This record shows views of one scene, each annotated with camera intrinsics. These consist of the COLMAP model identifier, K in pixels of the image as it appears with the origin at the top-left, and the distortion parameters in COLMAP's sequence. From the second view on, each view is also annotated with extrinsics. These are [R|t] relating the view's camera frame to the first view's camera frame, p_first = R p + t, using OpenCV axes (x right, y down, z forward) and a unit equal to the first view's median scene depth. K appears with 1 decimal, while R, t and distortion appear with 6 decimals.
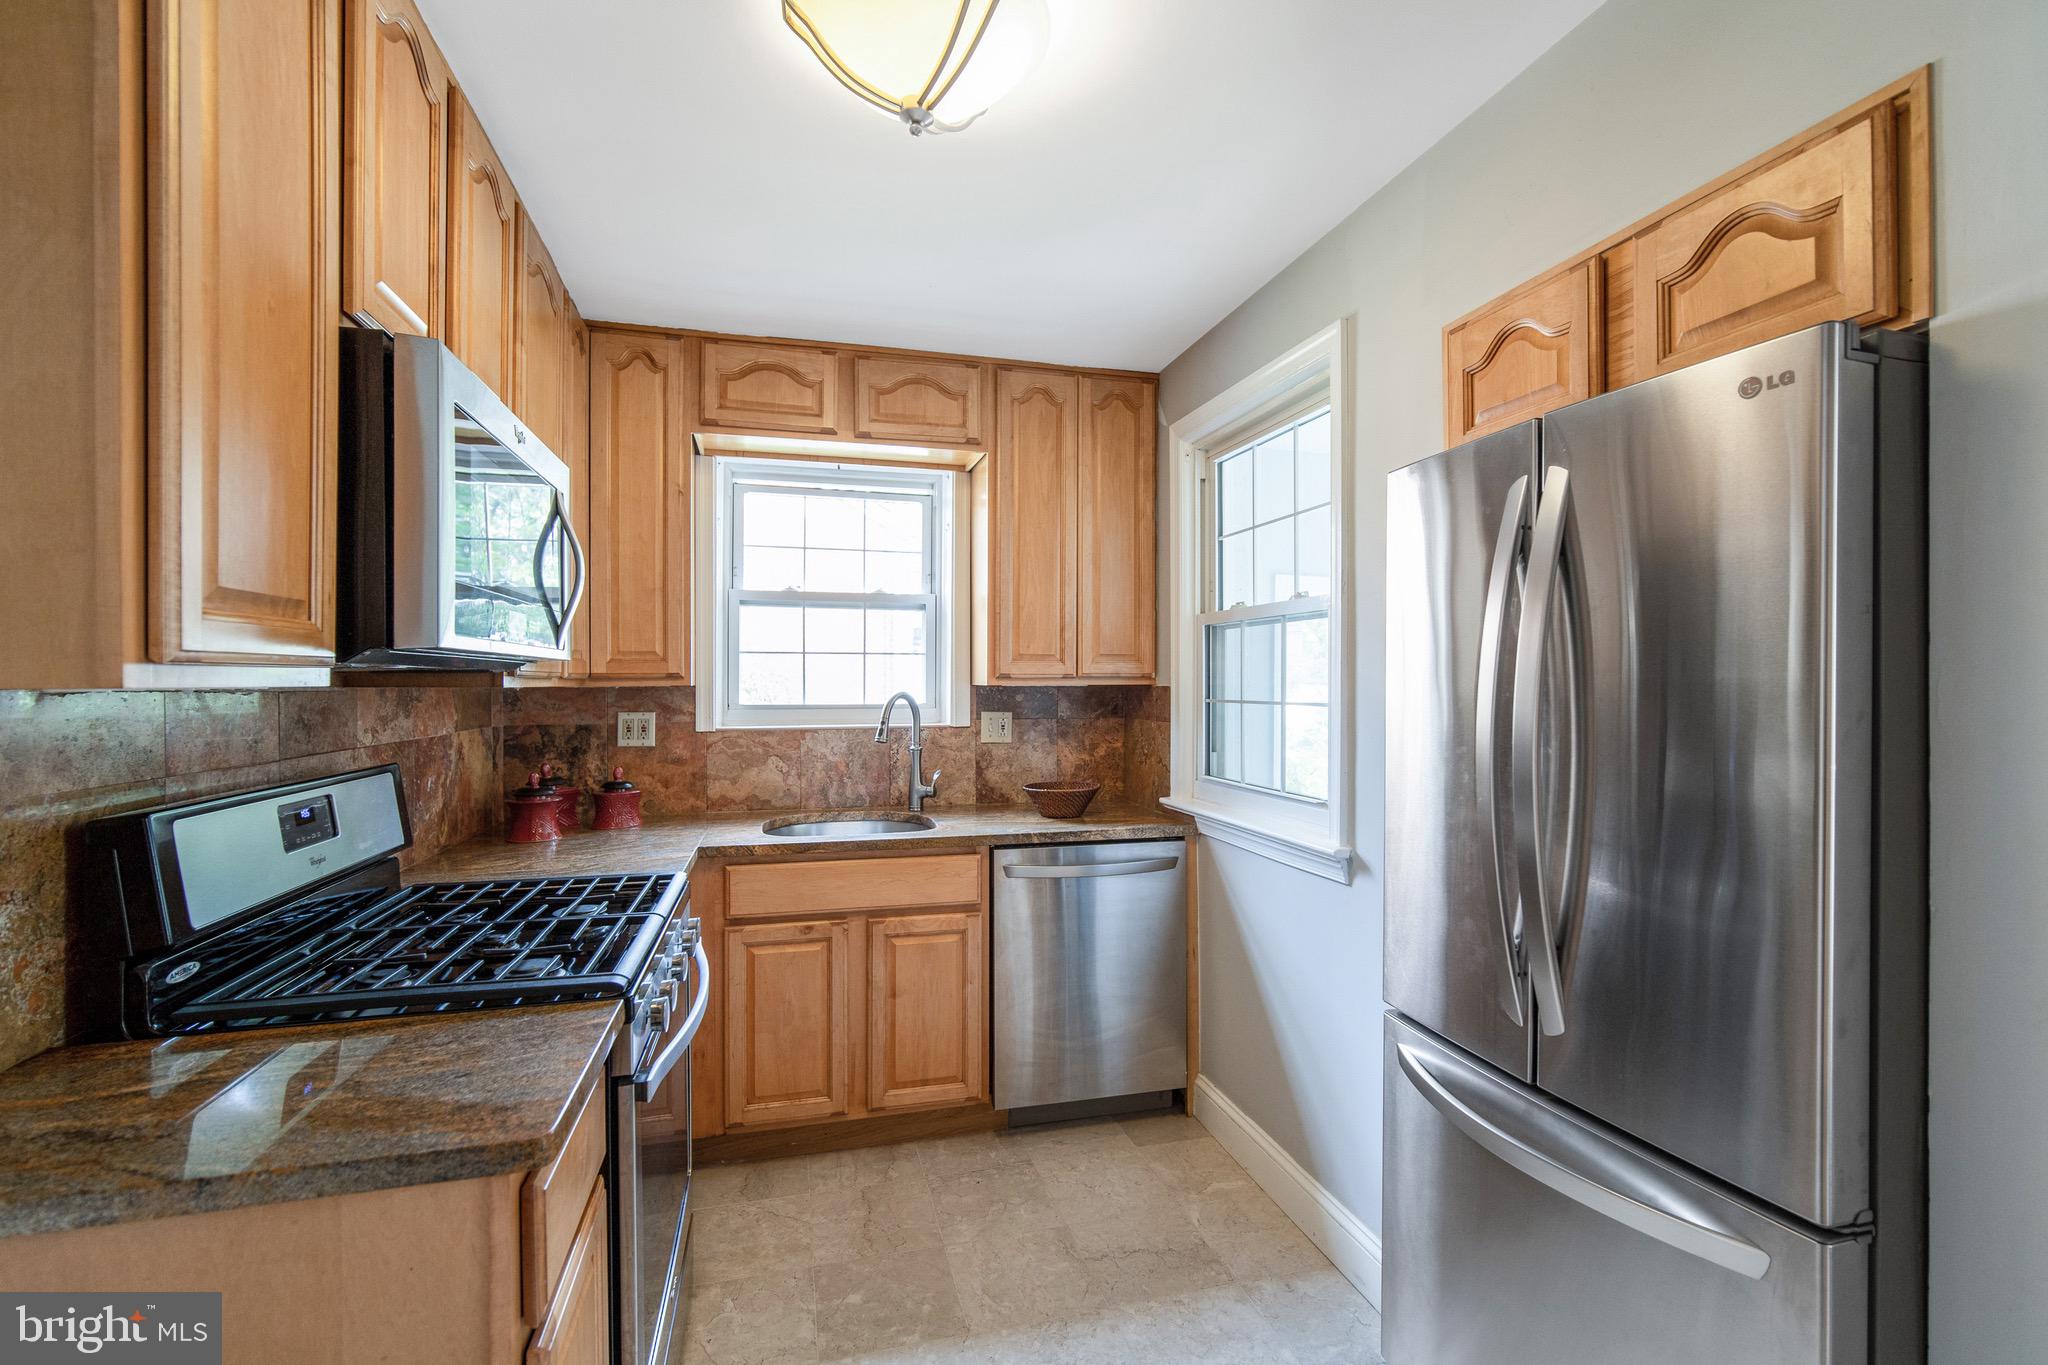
lens RADIAL K [[892.9, 0, 1012.3], [0, 892.9, 685.3], [0, 0, 1]] dist [-0.012663, 0.002529]
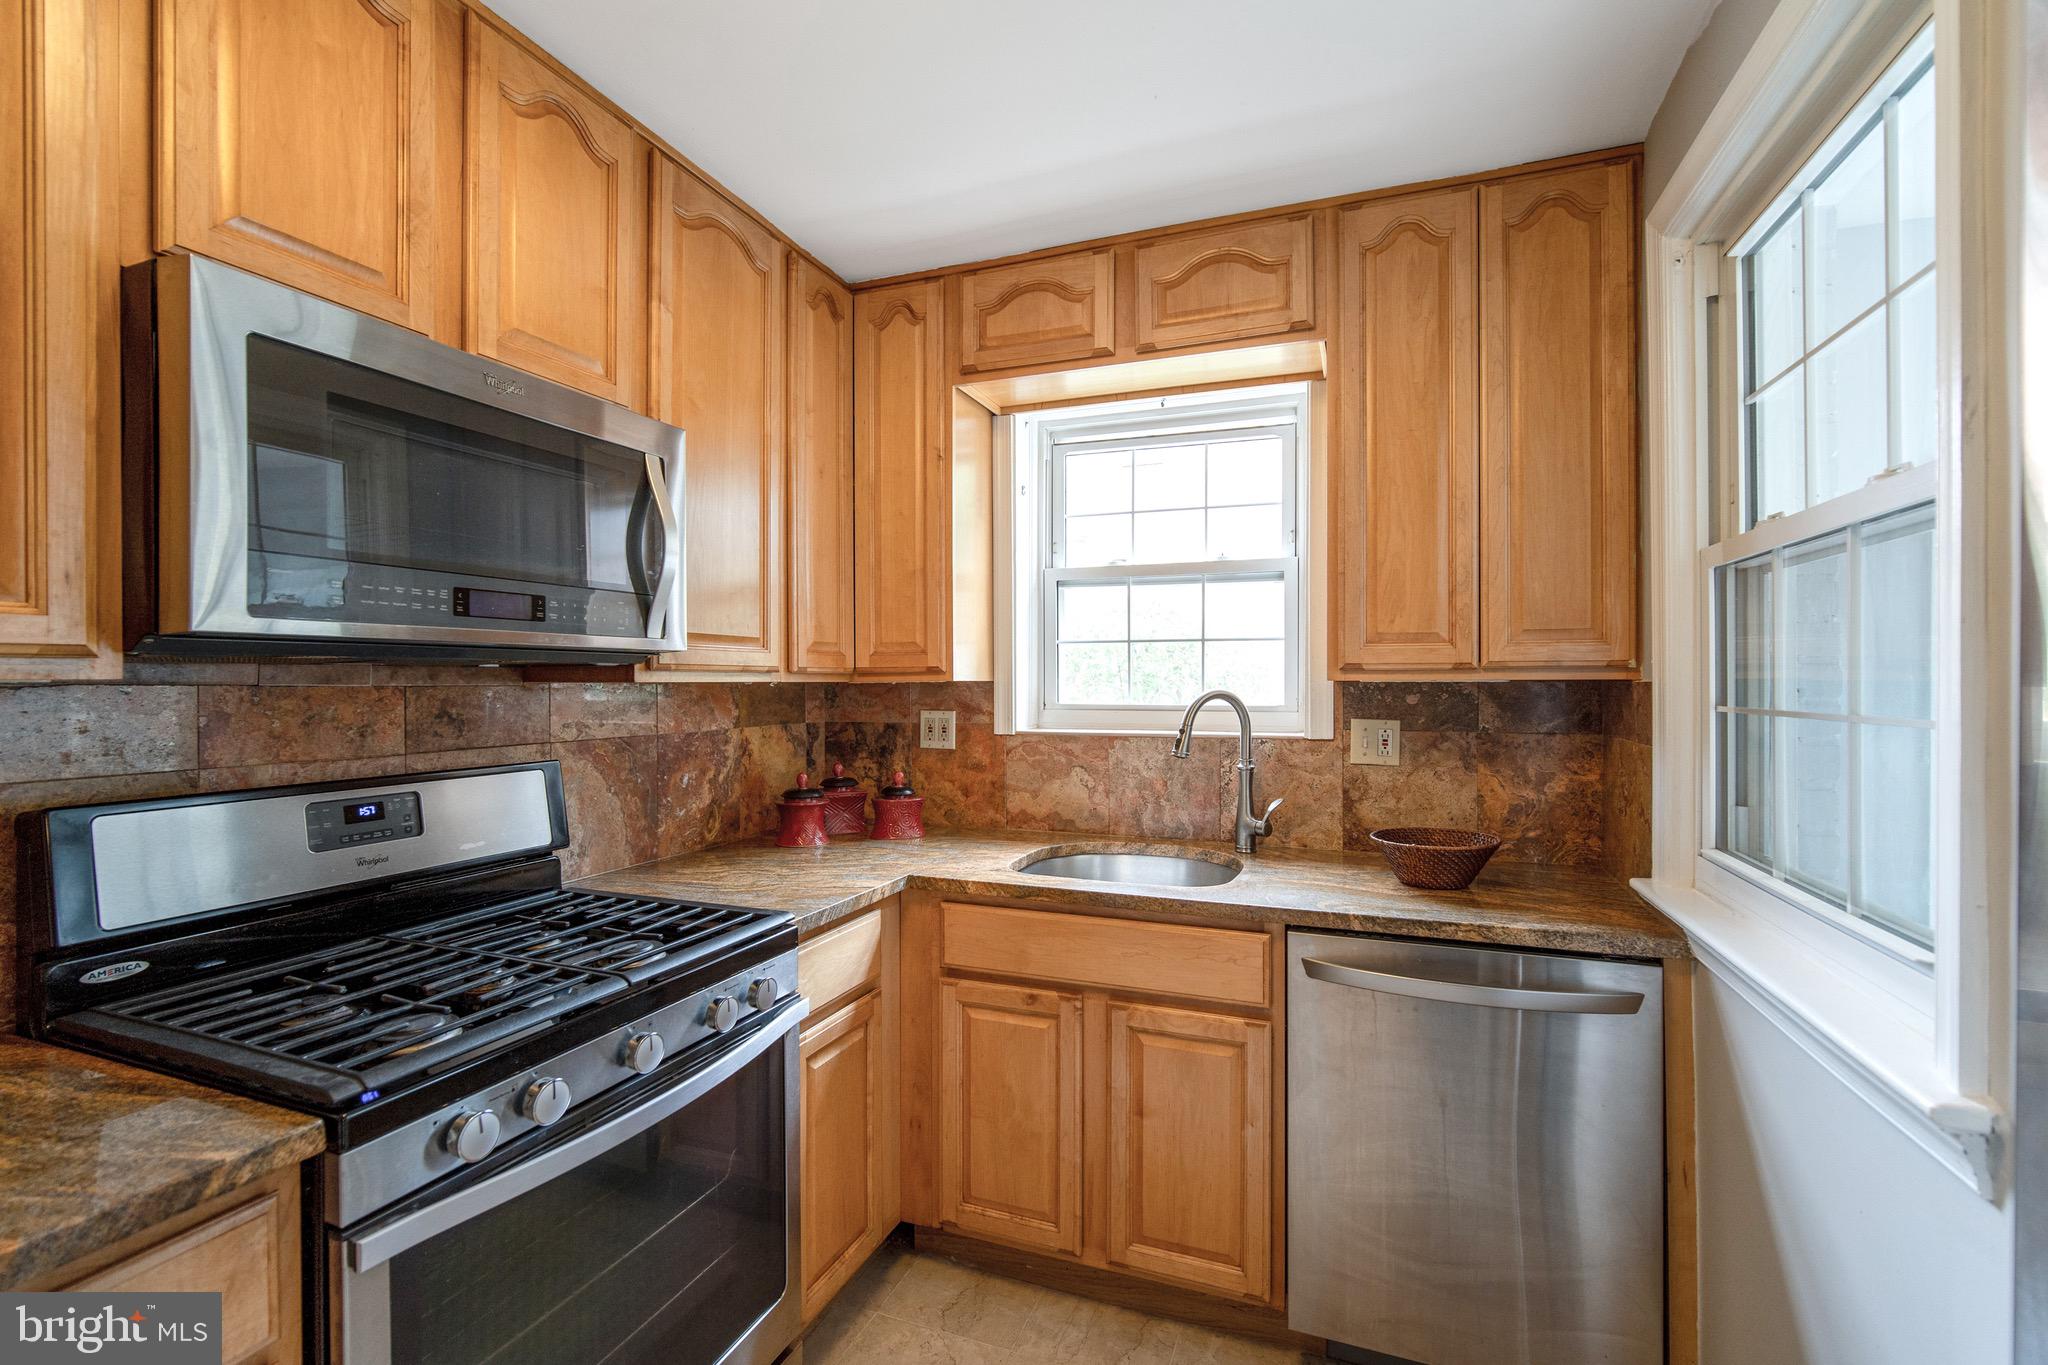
lens RADIAL K [[892.9, 0, 1033.3], [0, 892.9, 680.6], [0, 0, 1]] dist [-0.012663, 0.002529]
pose [[0.815752, -0.000647, -0.578402, 0.192251], [-0.000881, 0.999997, -0.002361, 0.001795], [0.578402, 0.002435, 0.815748, 0.334607]]
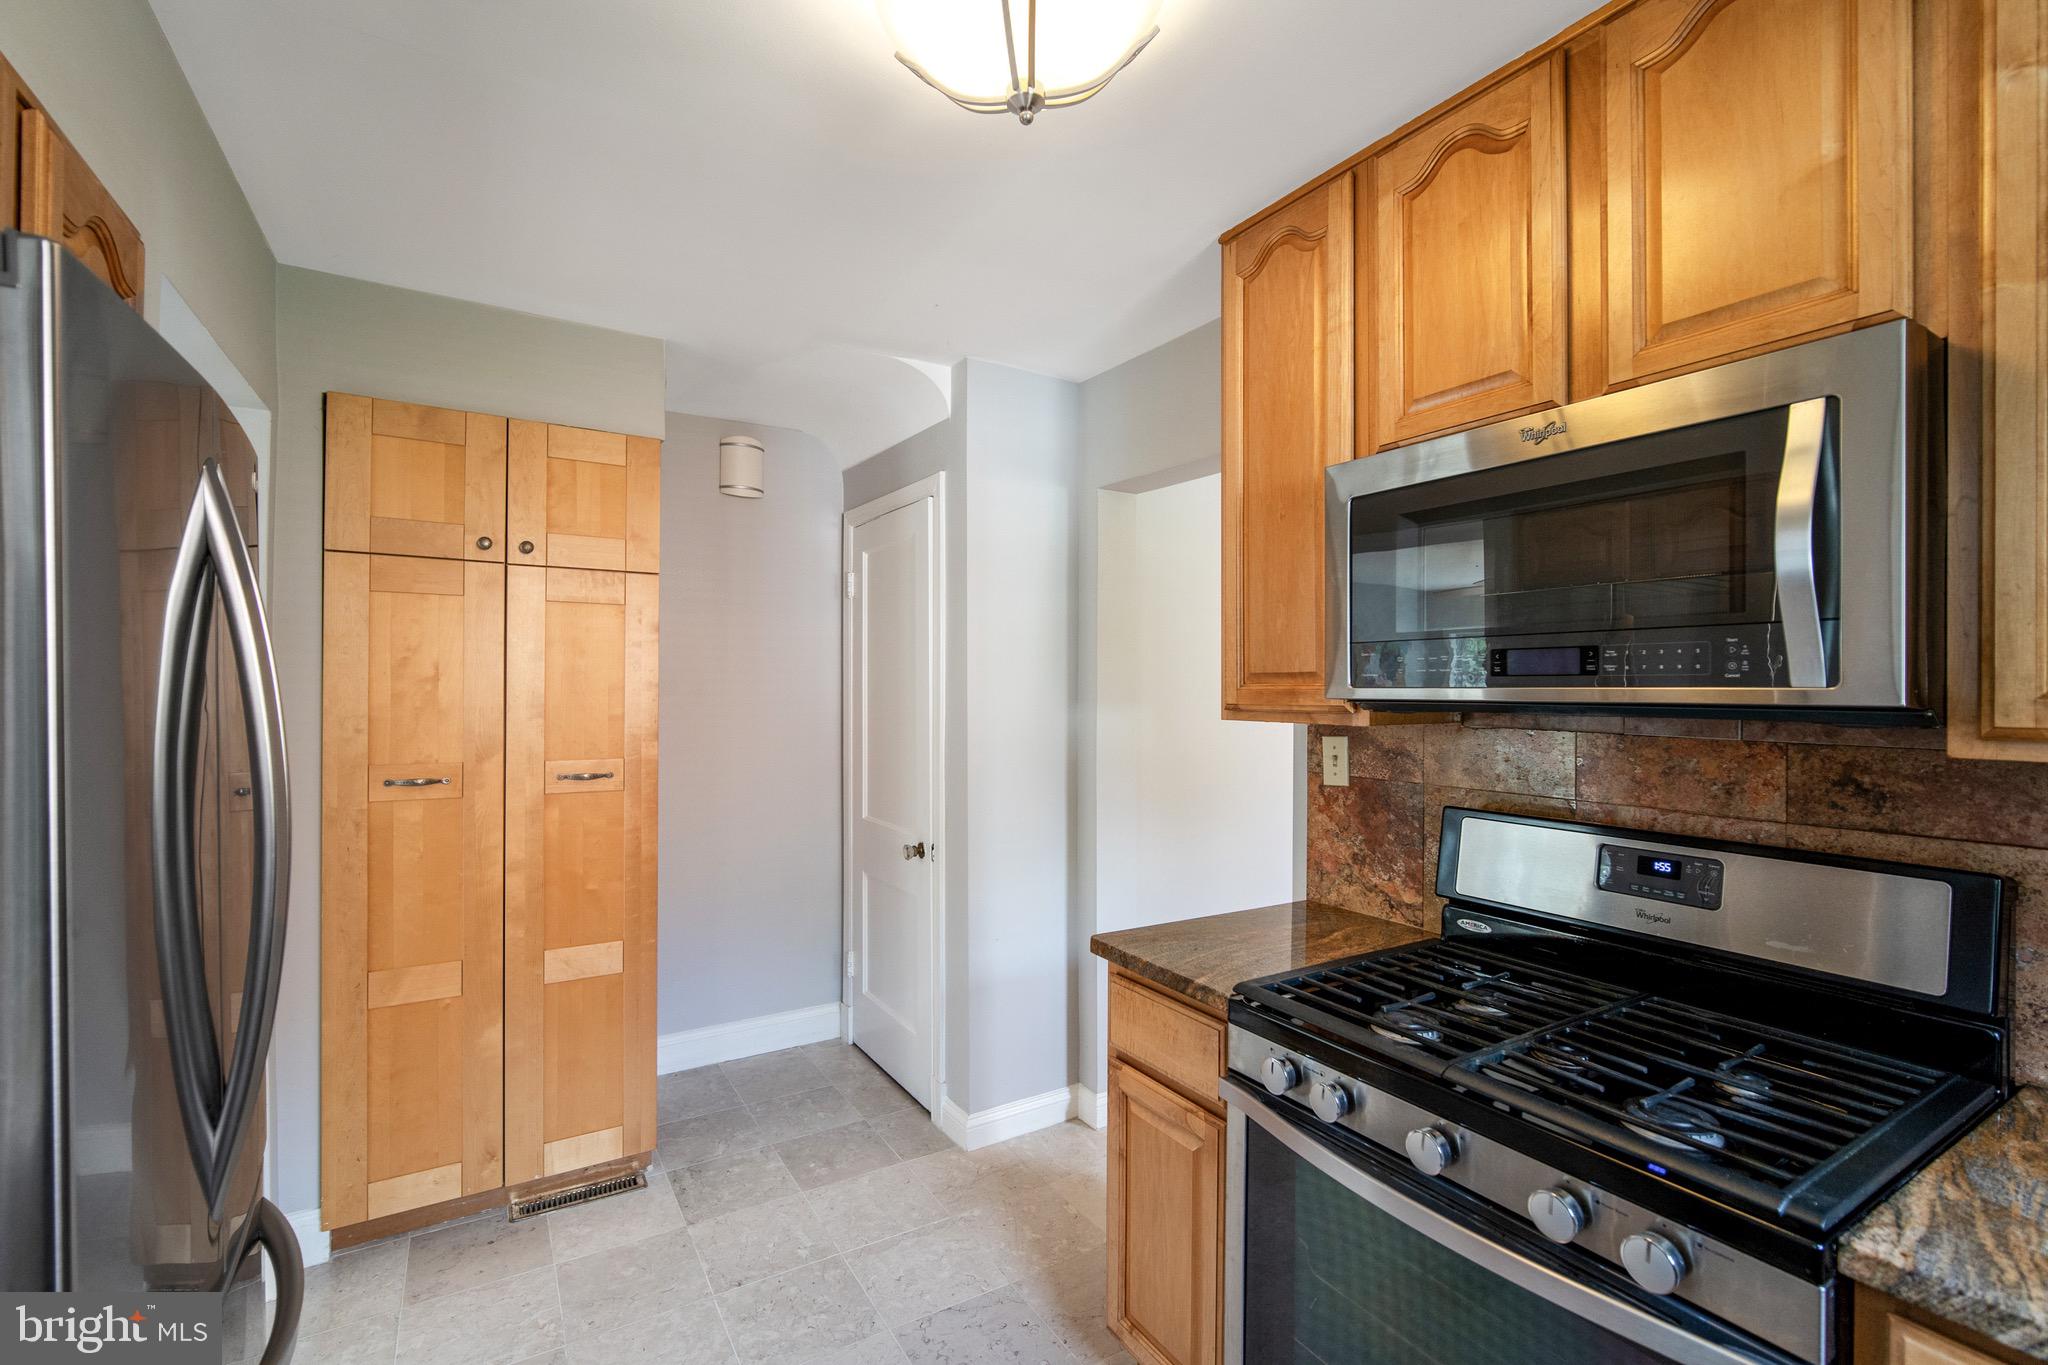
lens RADIAL K [[892.9, 0, 1019.3], [0, 892.9, 682.6], [0, 0, 1]] dist [-0.012663, 0.002529]
pose [[-0.959008, -0.002800, -0.283367, 0.073221], [-0.002816, 0.999996, -0.000351, -0.027404], [0.283367, 0.000462, -0.959012, 0.914690]]
